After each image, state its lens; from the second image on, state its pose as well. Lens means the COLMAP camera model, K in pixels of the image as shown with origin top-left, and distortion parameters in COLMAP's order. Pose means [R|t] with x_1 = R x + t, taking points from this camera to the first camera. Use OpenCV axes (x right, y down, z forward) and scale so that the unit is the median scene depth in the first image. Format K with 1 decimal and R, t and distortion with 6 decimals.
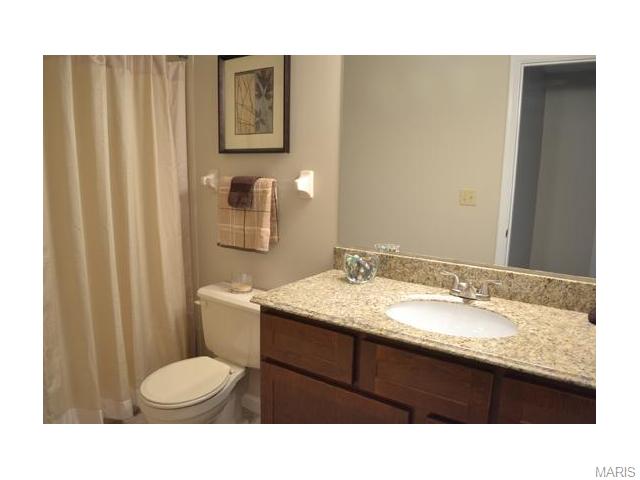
lens RADIAL K [[447.8, 0, 320.0], [0, 447.8, 240.0], [0, 0, 1]] dist [-0.056356, 0.000396]
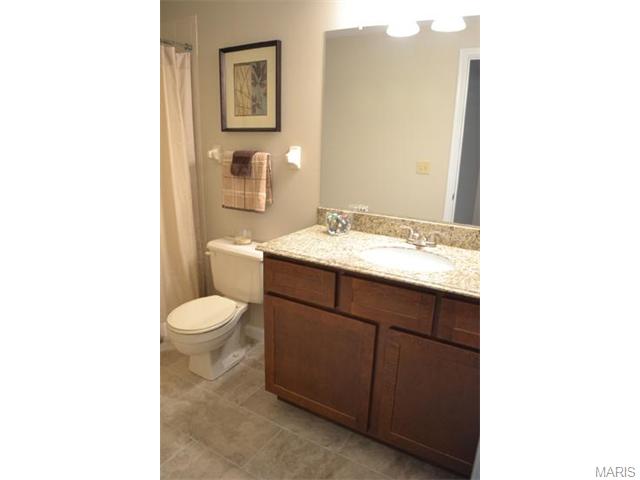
lens RADIAL K [[447.8, 0, 320.0], [0, 447.8, 240.0], [0, 0, 1]] dist [-0.056356, 0.000396]
pose [[0.996950, -0.010943, 0.077277, -0.059060], [0.005020, 0.997062, 0.076429, 0.010224], [-0.077886, -0.075808, 0.994076, -0.265336]]
